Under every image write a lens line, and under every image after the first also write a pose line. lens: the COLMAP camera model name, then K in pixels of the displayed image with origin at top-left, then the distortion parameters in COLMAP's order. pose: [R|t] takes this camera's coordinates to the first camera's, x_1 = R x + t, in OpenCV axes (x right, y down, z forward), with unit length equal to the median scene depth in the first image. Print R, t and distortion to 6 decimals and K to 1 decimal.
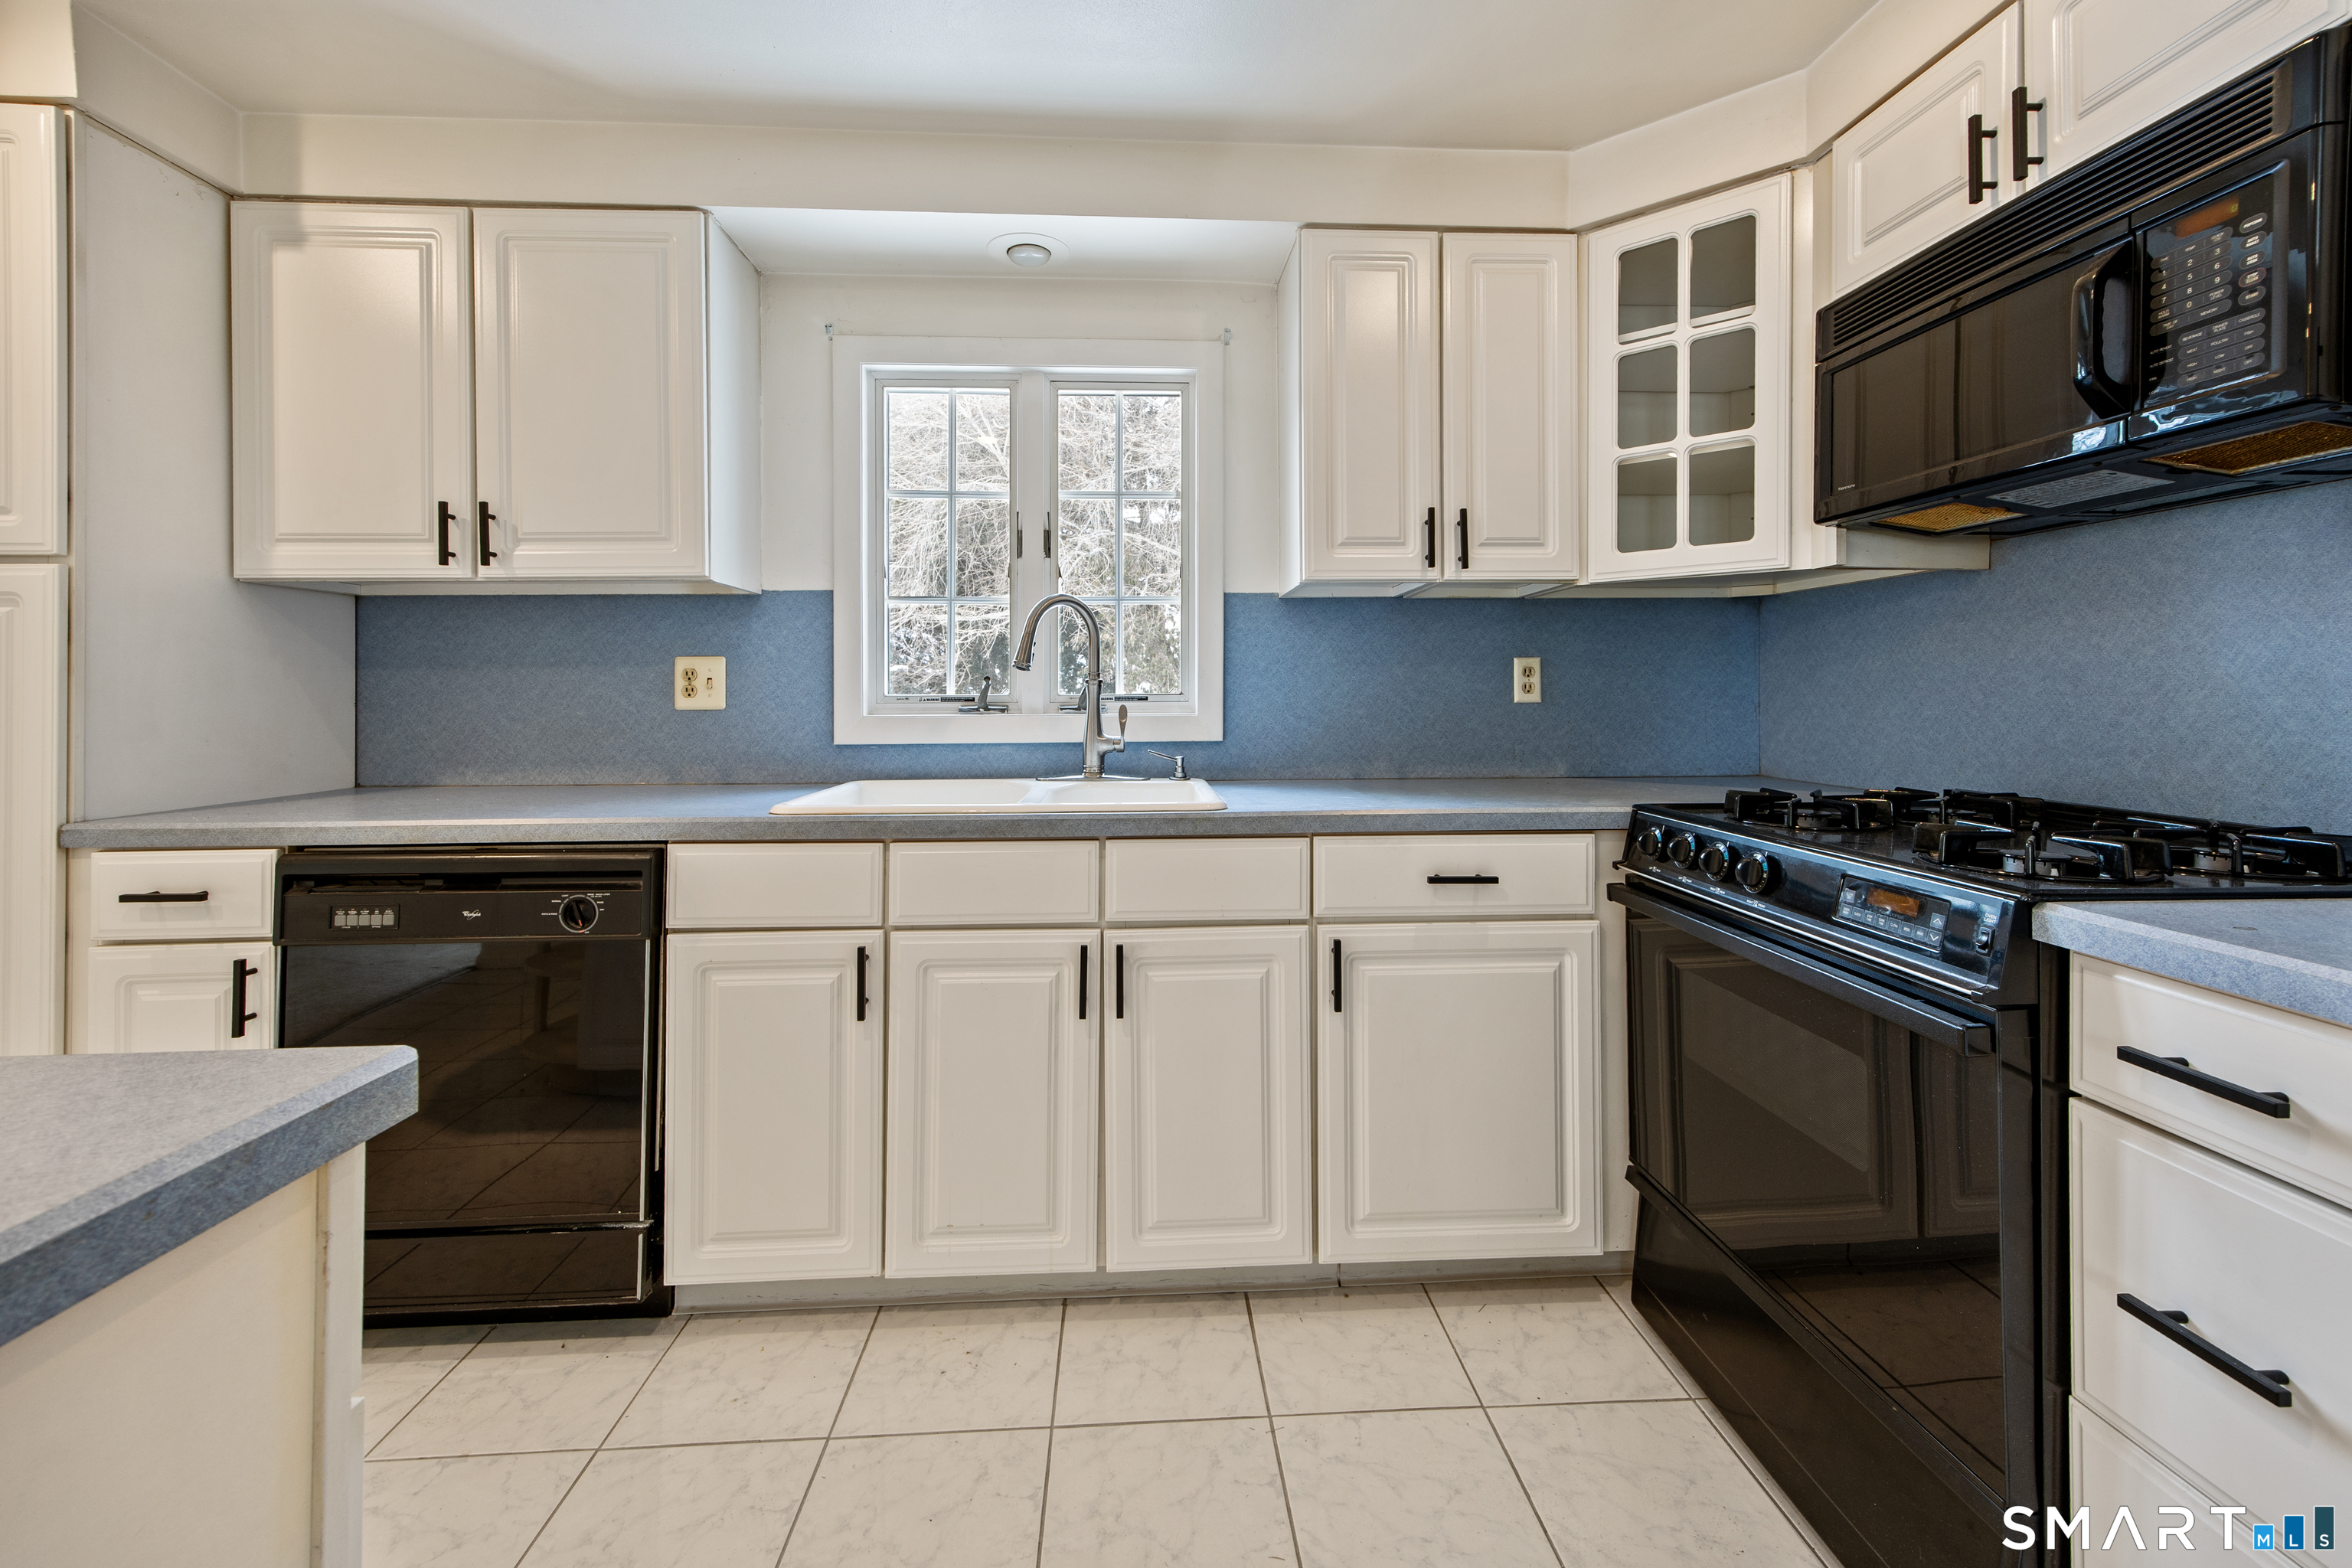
lens RADIAL K [[983.9, 0, 1178.8], [0, 983.9, 687.1], [0, 0, 1]] dist [0.012907, -0.000360]
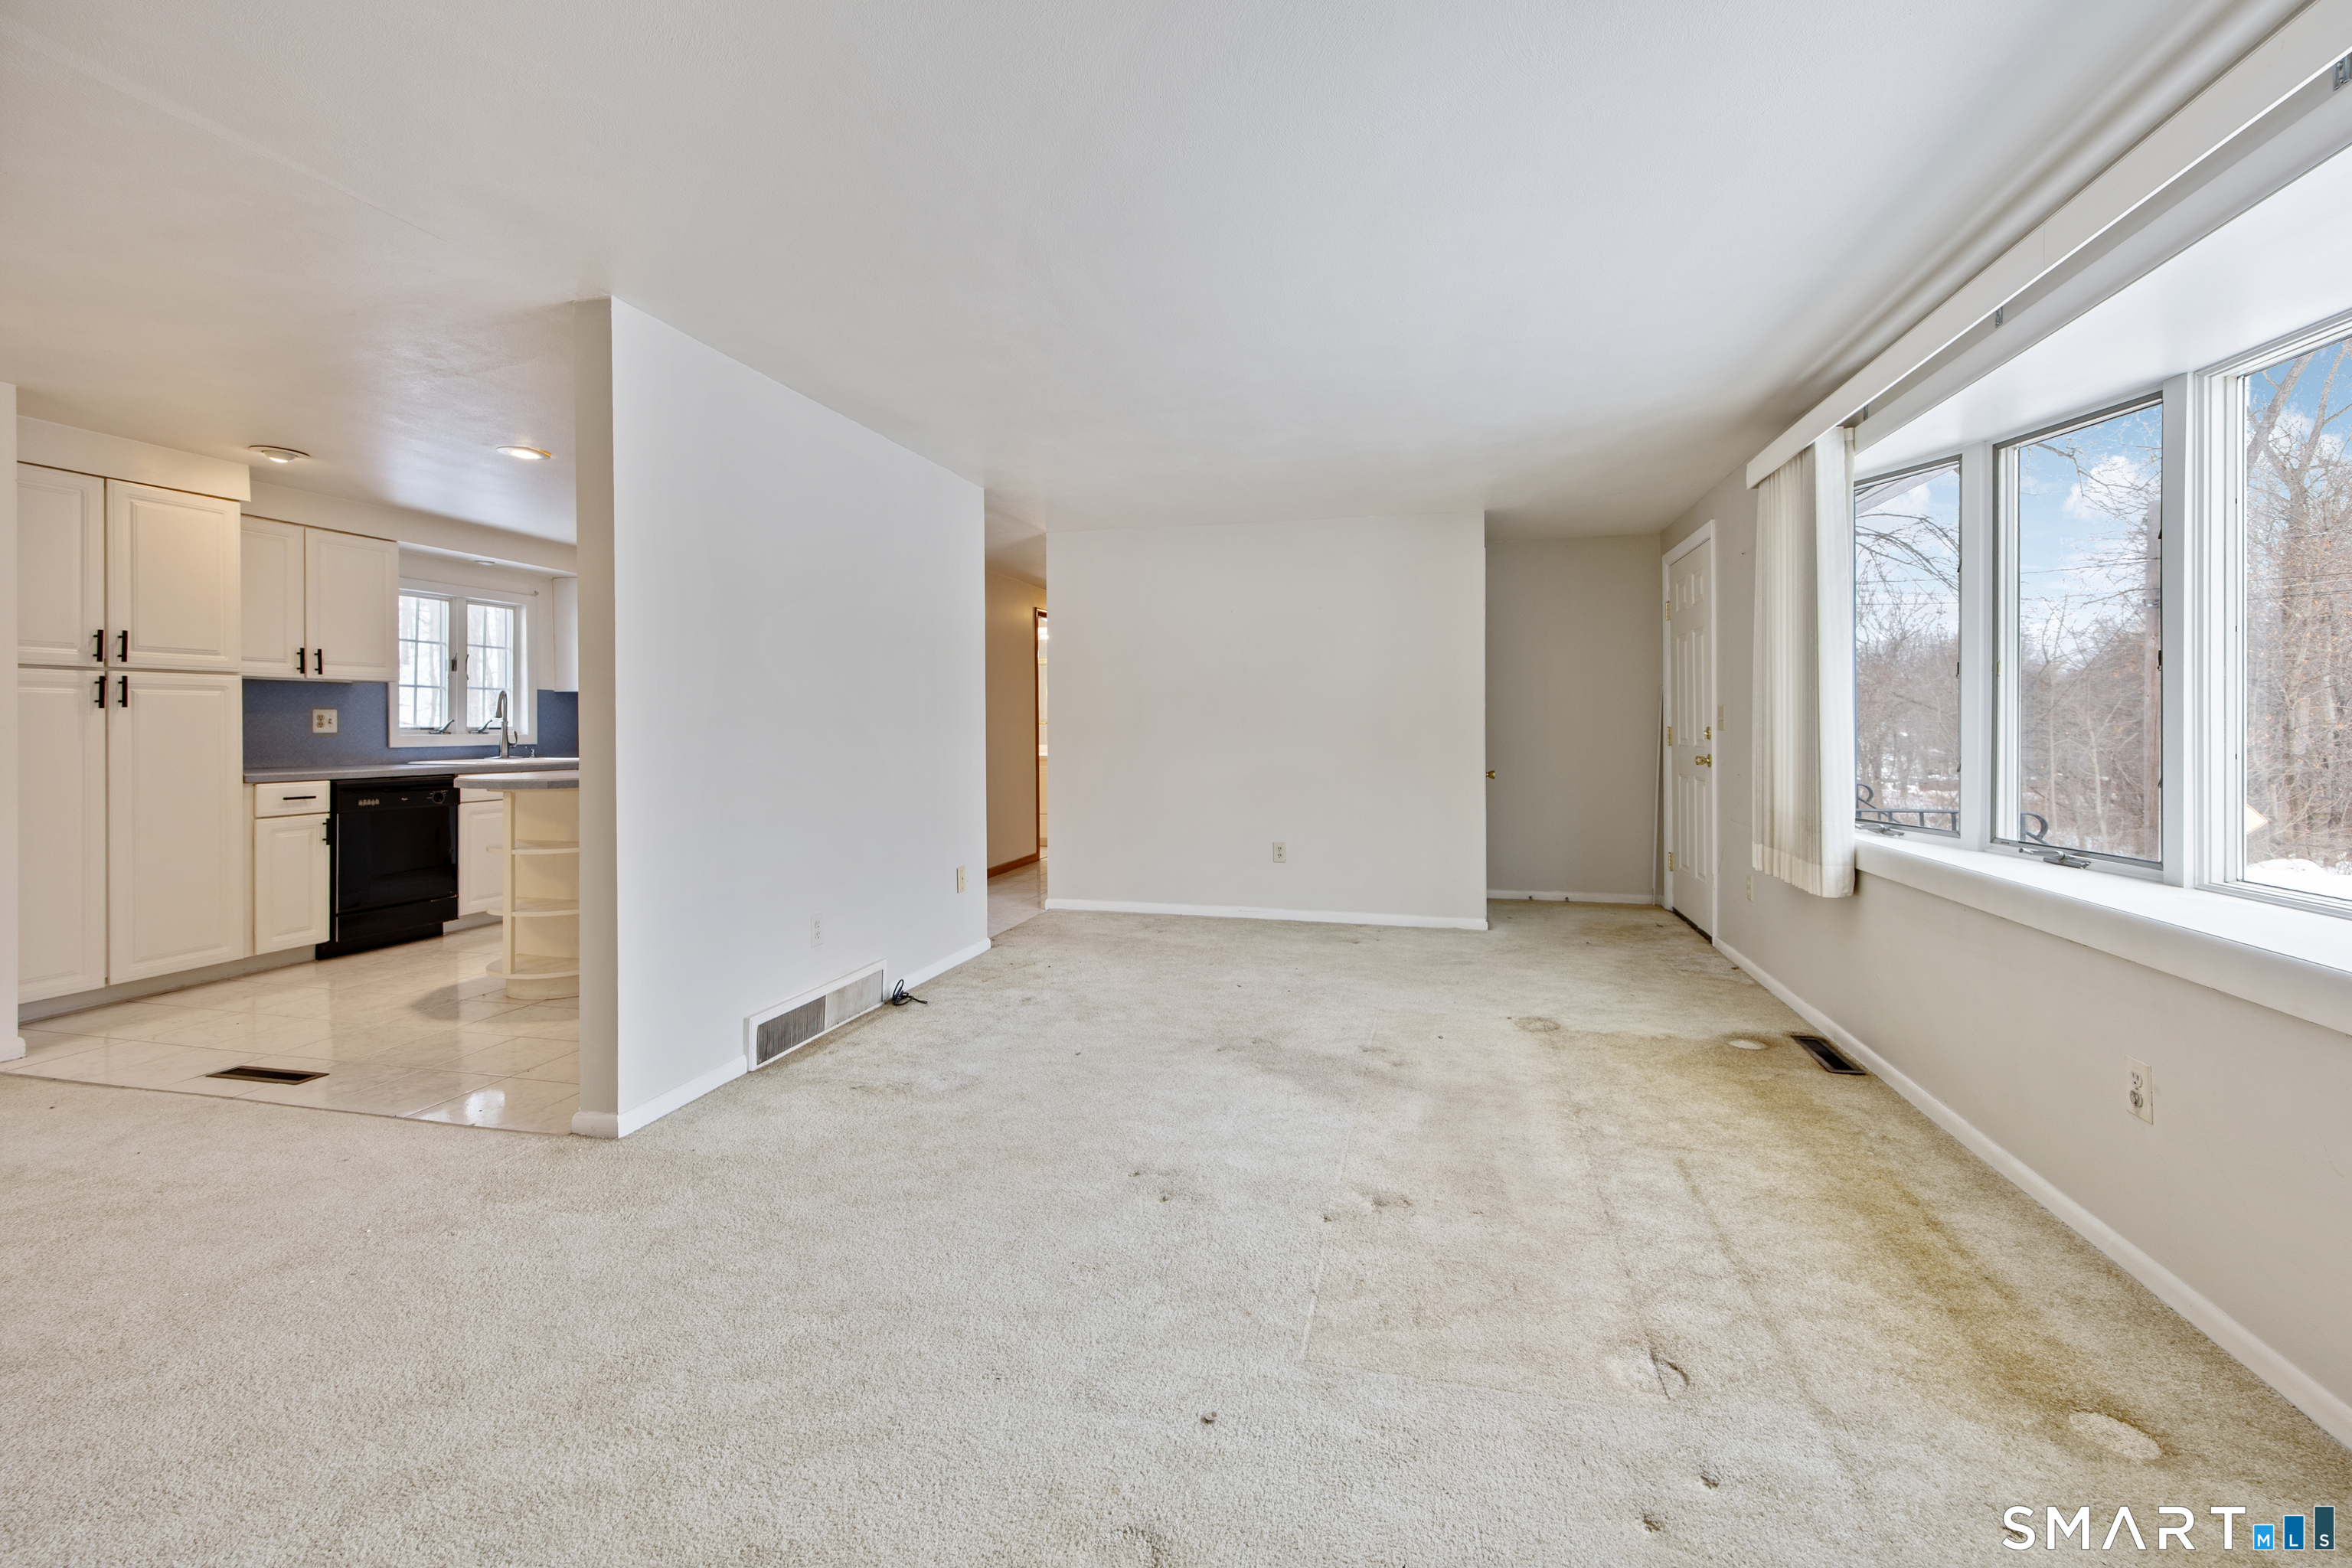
lens RADIAL K [[976.7, 0, 1184.9], [0, 976.7, 729.2], [0, 0, 1]] dist [0.015296, -0.000085]
pose [[0.291713, 0.002298, 0.956503, -2.496746], [-0.009593, 0.999954, 0.000523, -0.006934], [-0.956458, -0.009328, 0.291722, -1.849818]]
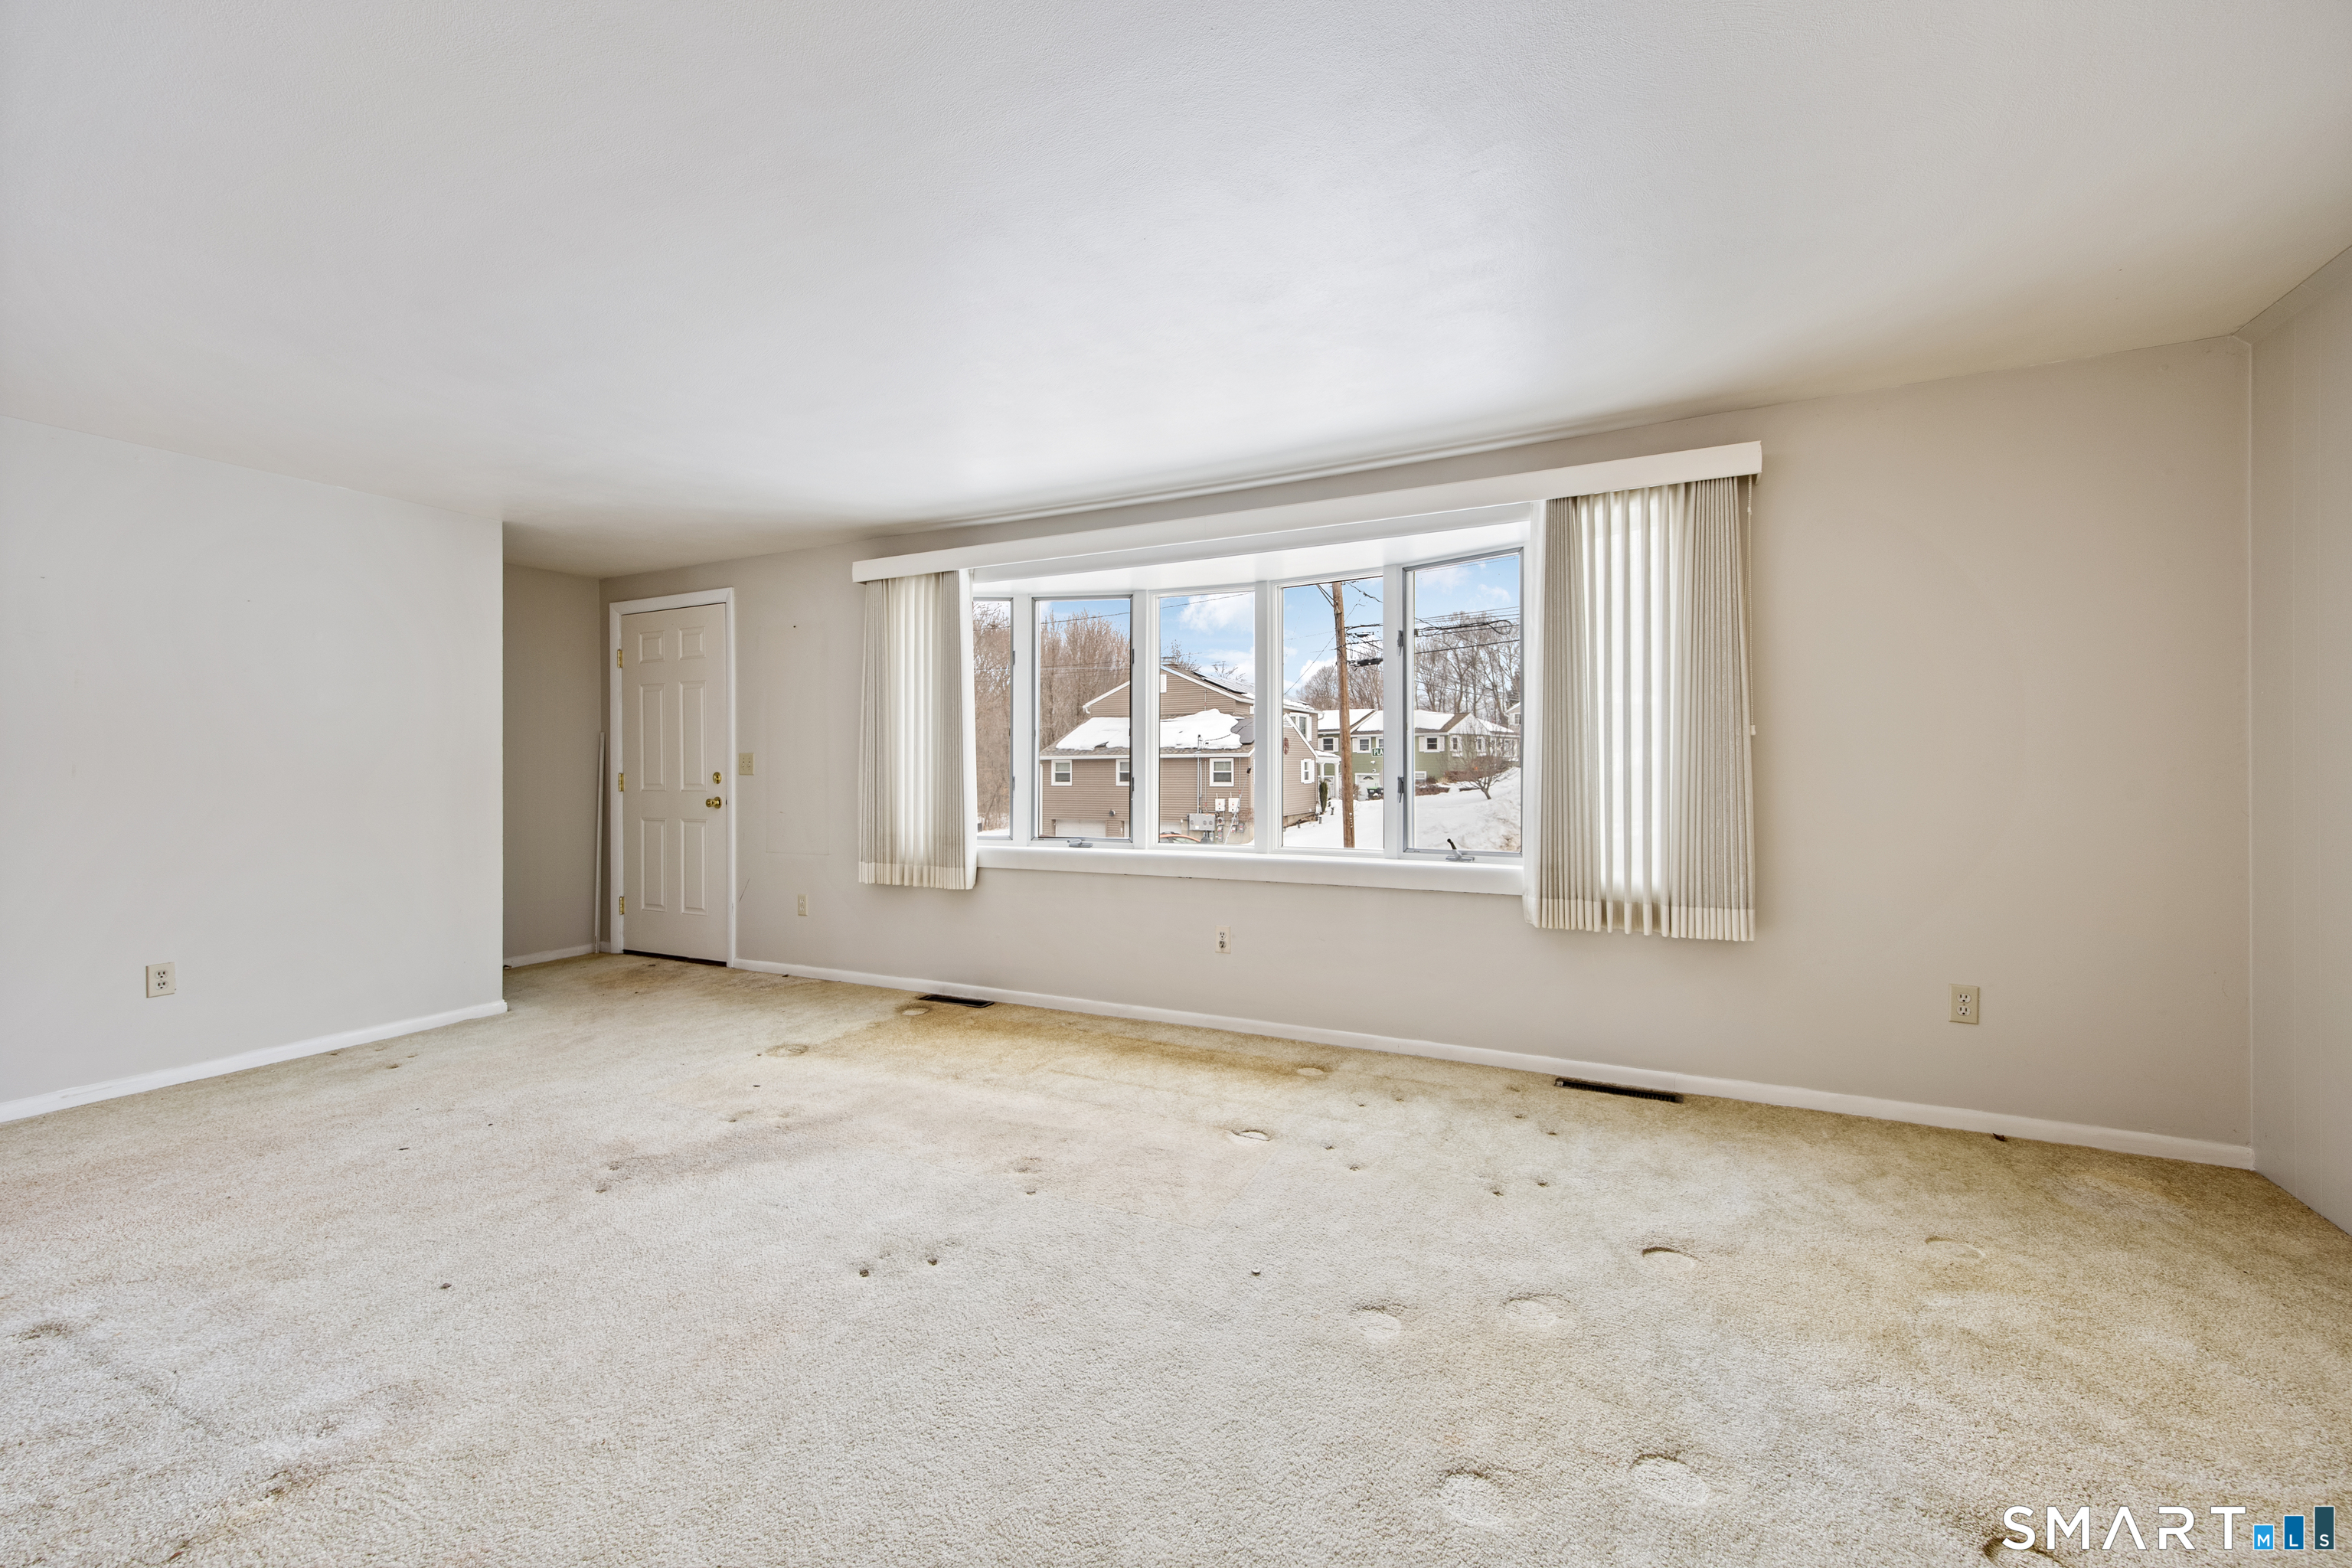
lens RADIAL K [[962.5, 0, 1175.8], [0, 962.5, 754.6], [0, 0, 1]] dist [0.011375, -0.000171]
pose [[-0.869968, 0.020921, 0.492665, -2.174038], [0.012617, 0.999717, -0.020173, -0.001052], [-0.492947, -0.011334, -0.869985, -0.610468]]
